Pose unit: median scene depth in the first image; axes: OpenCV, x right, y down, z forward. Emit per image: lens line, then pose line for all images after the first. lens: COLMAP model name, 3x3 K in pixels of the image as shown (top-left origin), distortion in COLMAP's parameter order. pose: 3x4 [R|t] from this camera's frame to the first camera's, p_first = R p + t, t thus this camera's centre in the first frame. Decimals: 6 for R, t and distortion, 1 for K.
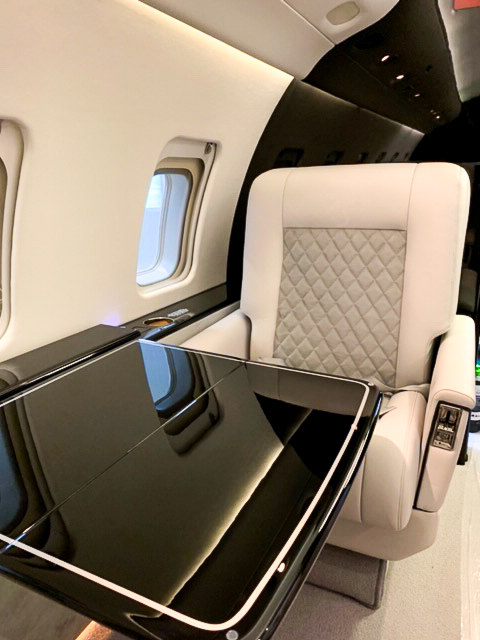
lens RADIAL K [[488.8, 0, 225.4], [0, 488.8, 322.0], [0, 0, 1]] dist [0.048131, -0.064607]
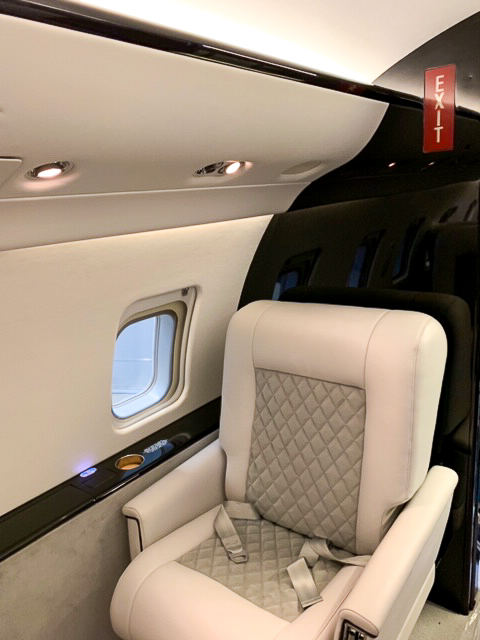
lens RADIAL K [[488.8, 0, 246.6], [0, 488.8, 307.6], [0, 0, 1]] dist [0.048131, -0.064607]
pose [[0.978609, -0.000734, -0.205726, 0.316652], [-0.002768, 0.999856, -0.016735, -0.307326], [0.205709, 0.016946, 0.978467, 0.005319]]
